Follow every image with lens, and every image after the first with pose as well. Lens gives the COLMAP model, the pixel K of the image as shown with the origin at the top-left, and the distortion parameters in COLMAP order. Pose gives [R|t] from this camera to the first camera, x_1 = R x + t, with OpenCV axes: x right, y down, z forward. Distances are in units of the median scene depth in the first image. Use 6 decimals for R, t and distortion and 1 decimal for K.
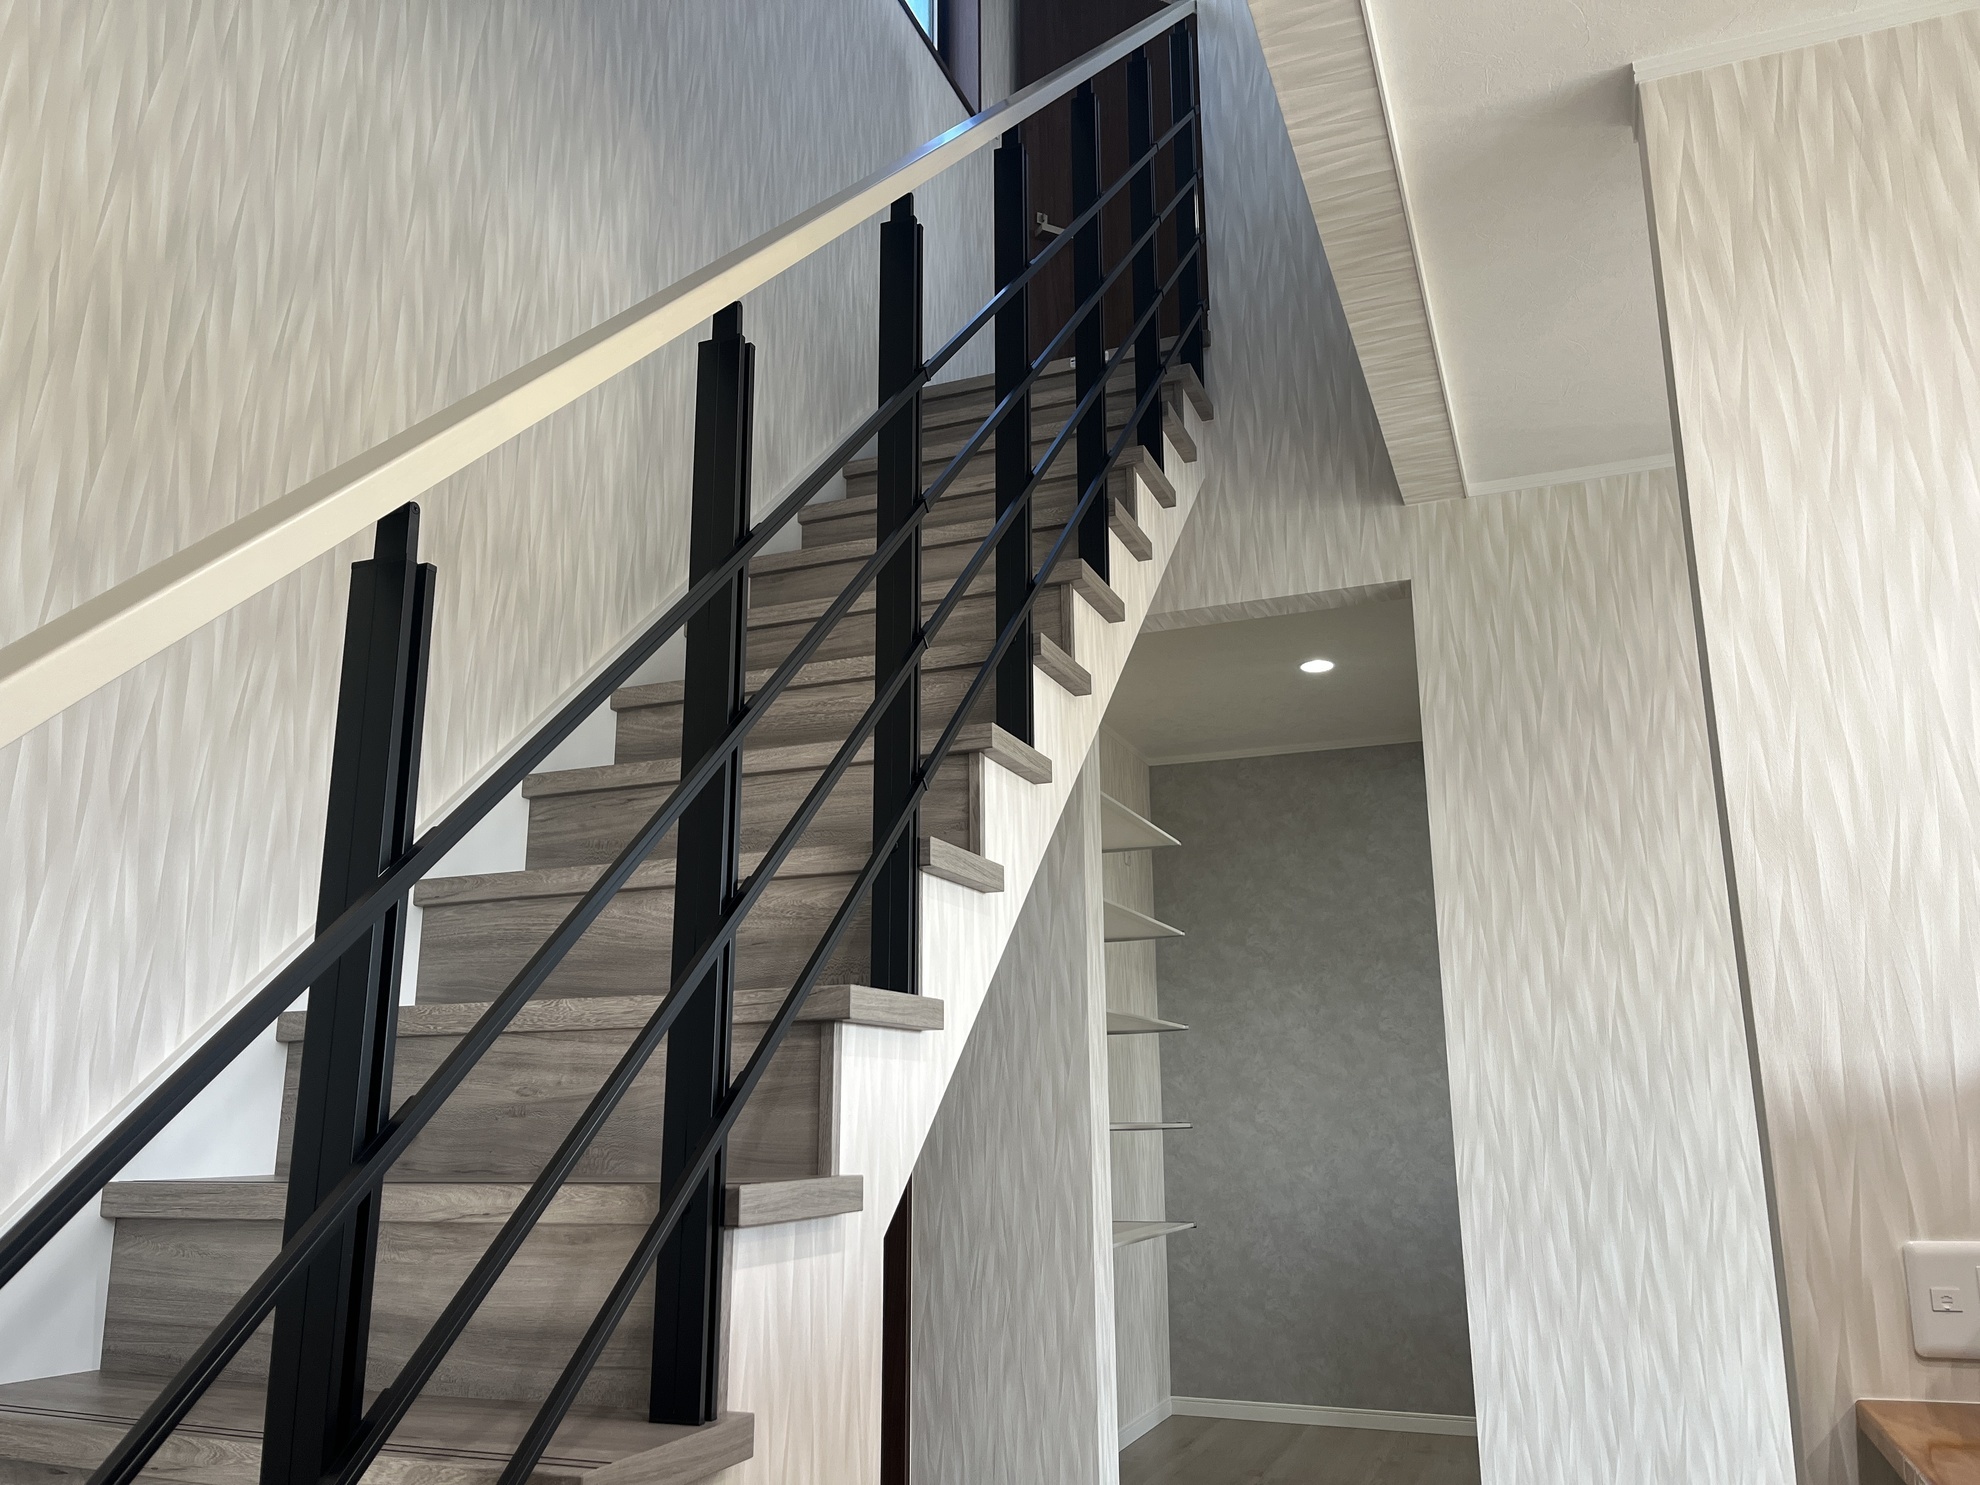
lens RADIAL K [[1488.8, 0, 975.4], [0, 1488.8, 758.9], [0, 0, 1]] dist [0.068055, -0.092699]
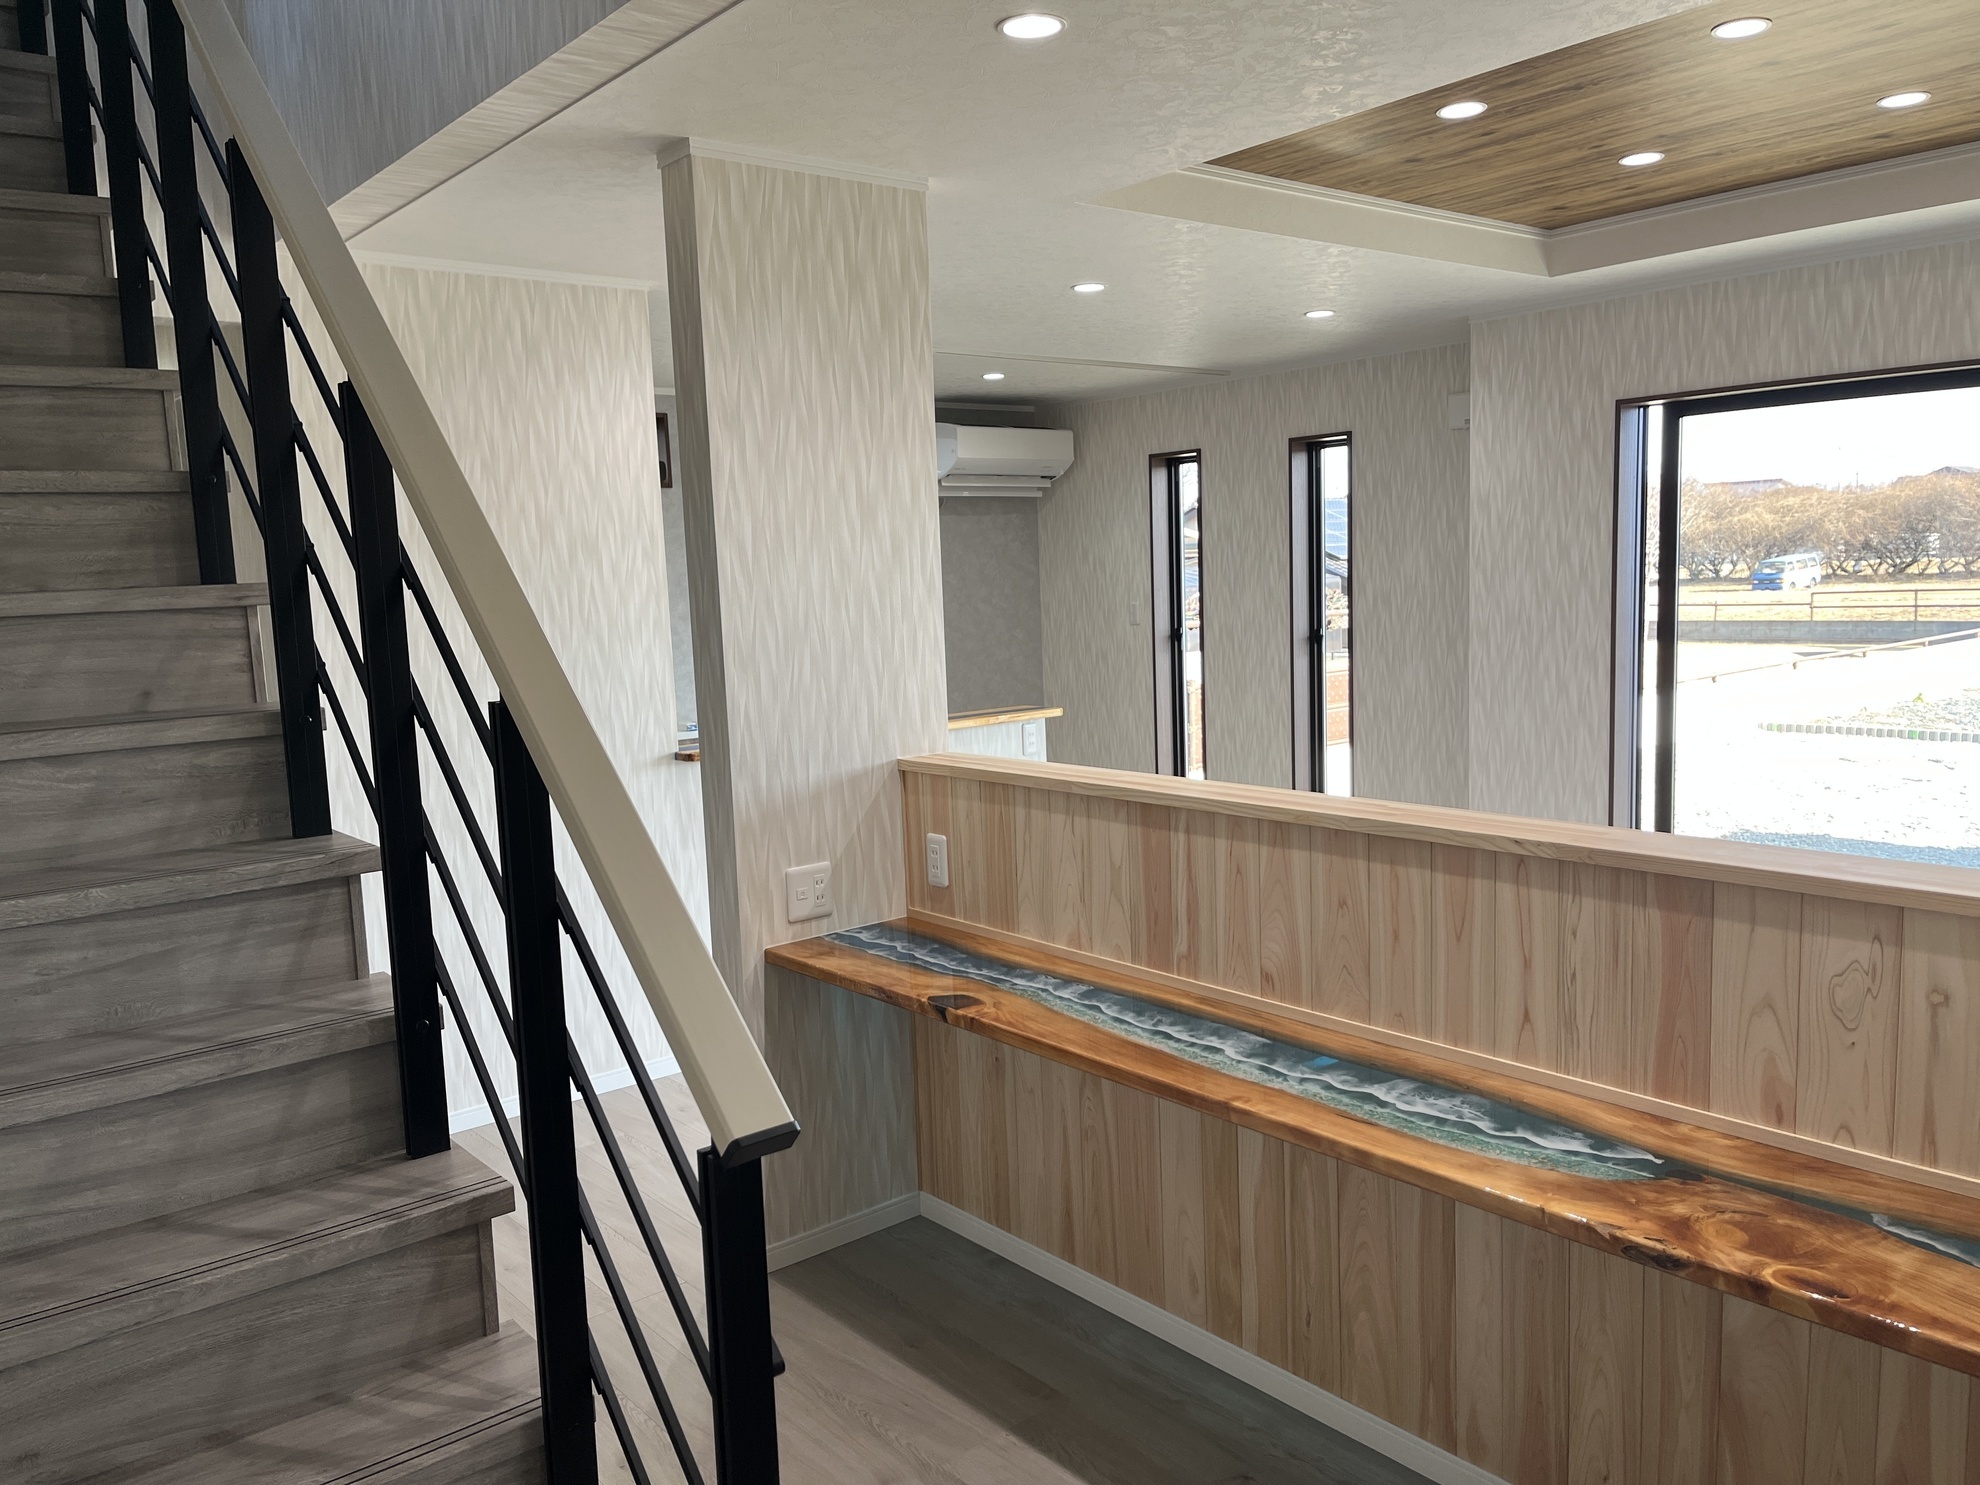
lens RADIAL K [[1488.8, 0, 984.5], [0, 1488.8, 754.5], [0, 0, 1]] dist [0.068055, -0.092699]
pose [[0.478329, -0.122760, 0.869558, -0.505954], [-0.169116, 0.958771, 0.228382, -0.170990], [-0.861743, -0.256298, 0.437848, -0.034909]]
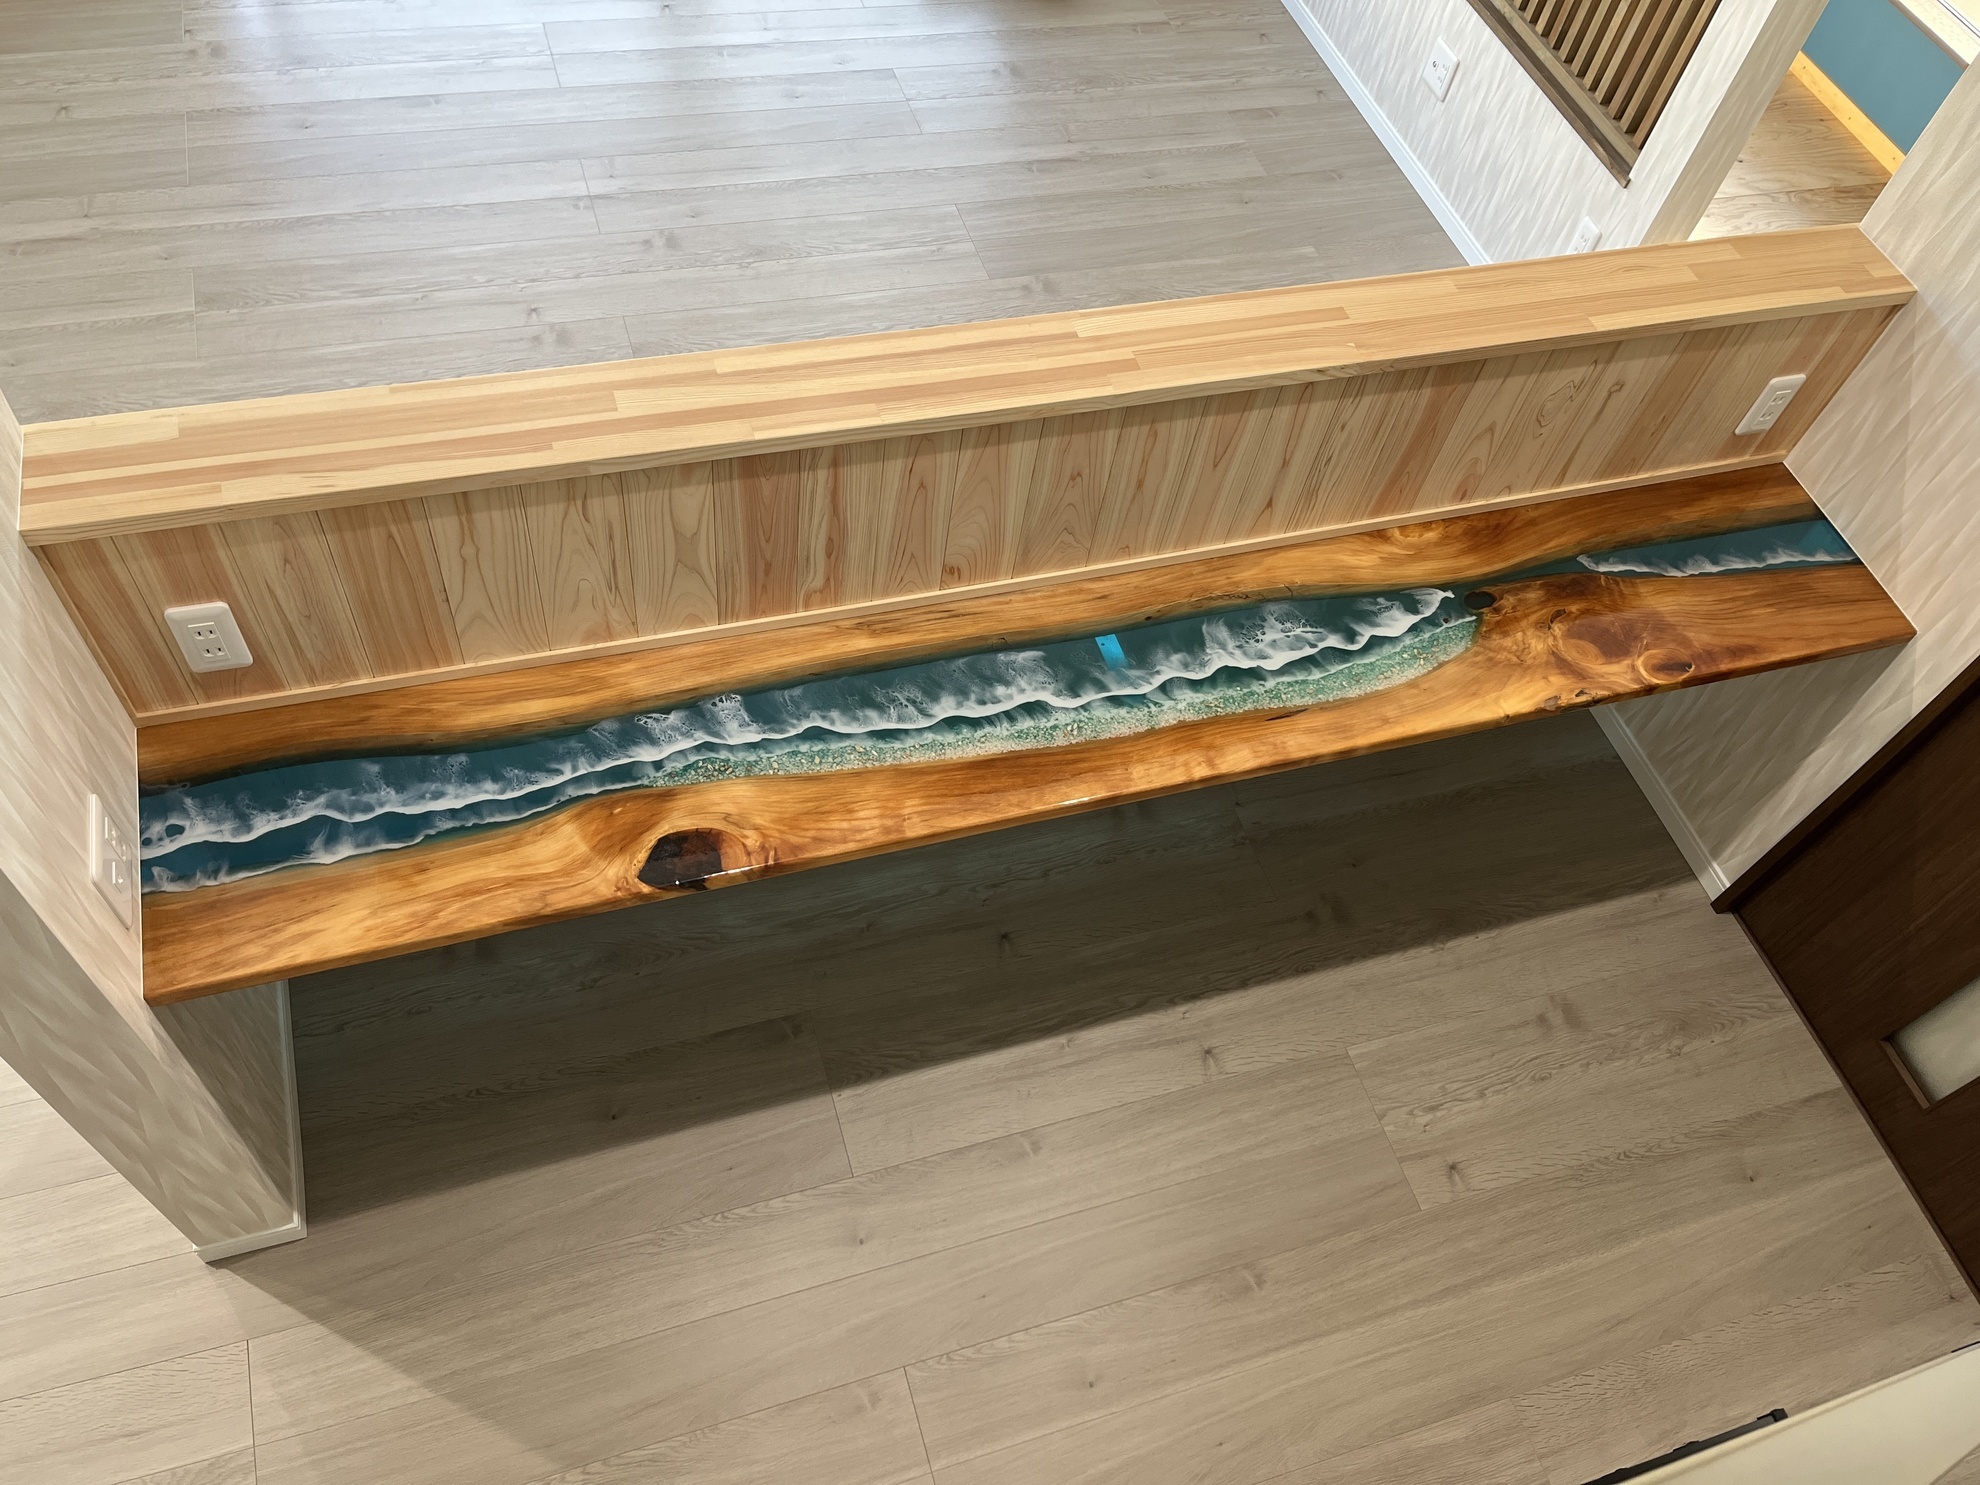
lens RADIAL K [[1488.8, 0, 983.4], [0, 1488.8, 760.8], [0, 0, 1]] dist [0.068055, -0.092699]
pose [[-0.632404, -0.678127, 0.374445, -0.038138], [-0.293126, 0.656925, 0.694641, -0.306392], [-0.717037, 0.329534, -0.614218, 0.600532]]
